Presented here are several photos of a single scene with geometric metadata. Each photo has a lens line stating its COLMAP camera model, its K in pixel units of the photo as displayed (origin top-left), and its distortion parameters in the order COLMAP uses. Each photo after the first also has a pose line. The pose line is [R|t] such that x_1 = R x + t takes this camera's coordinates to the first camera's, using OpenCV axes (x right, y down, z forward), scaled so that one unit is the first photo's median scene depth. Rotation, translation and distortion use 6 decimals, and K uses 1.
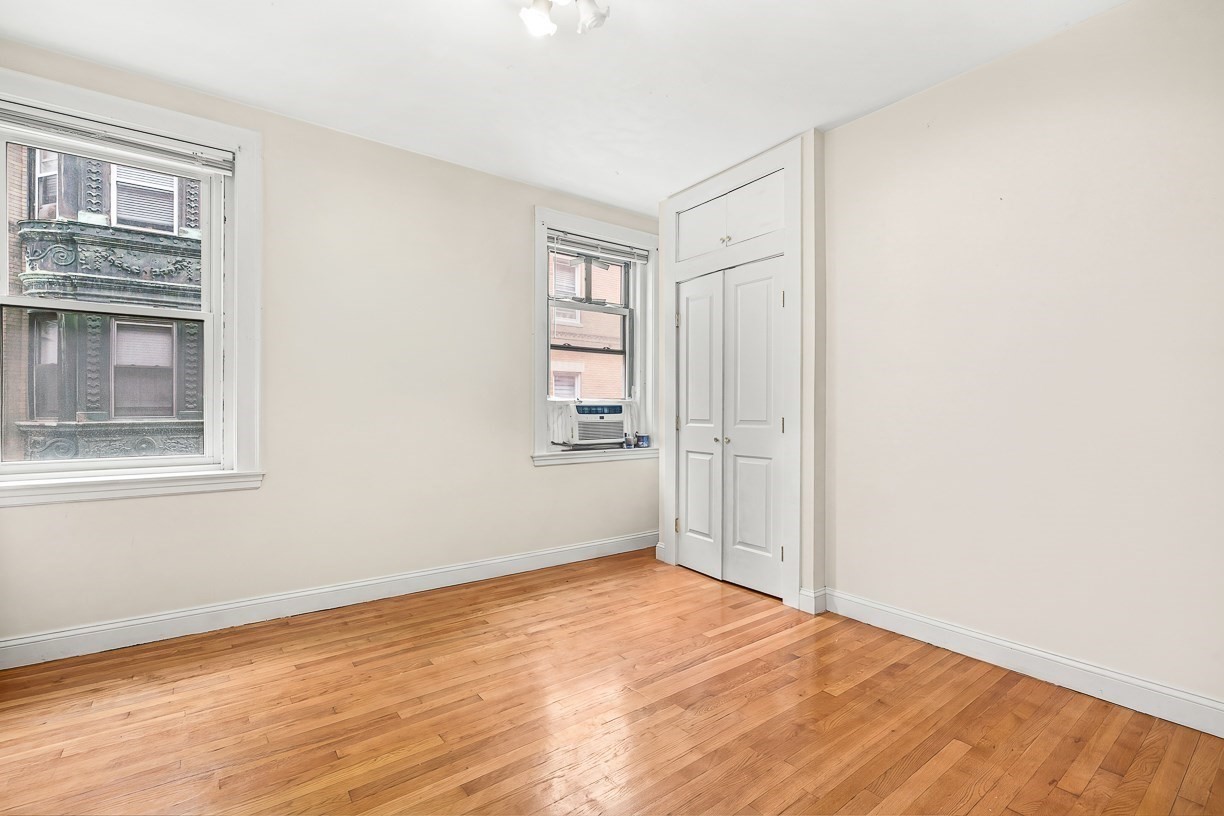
lens RADIAL K [[545.4, 0, 616.0], [0, 545.4, 415.5], [0, 0, 1]] dist [0.004875, 0.000045]
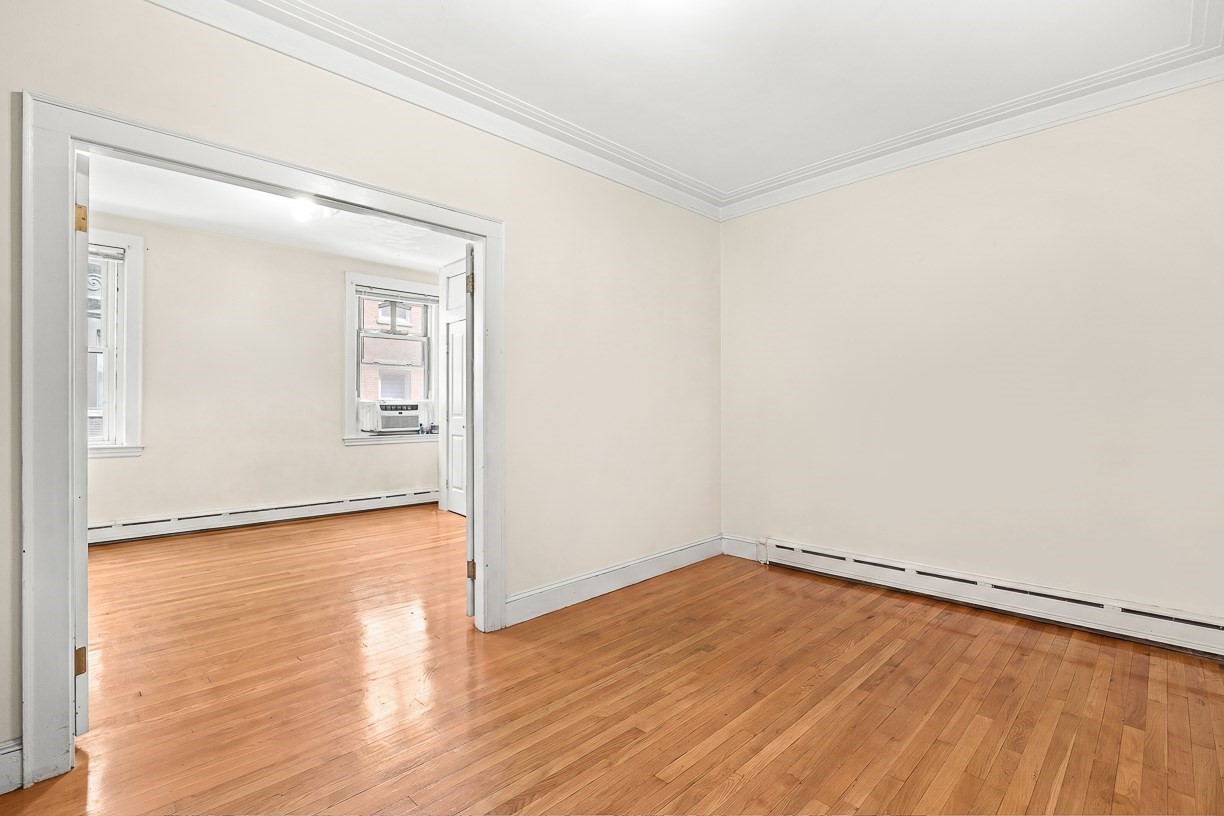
lens RADIAL K [[545.4, 0, 610.3], [0, 545.4, 403.6], [0, 0, 1]] dist [0.004875, 0.000045]
pose [[0.991035, -0.002217, 0.133588, 0.342027], [0.004534, 0.999844, -0.017043, 0.006213], [-0.133529, 0.017496, 0.990890, -0.531437]]
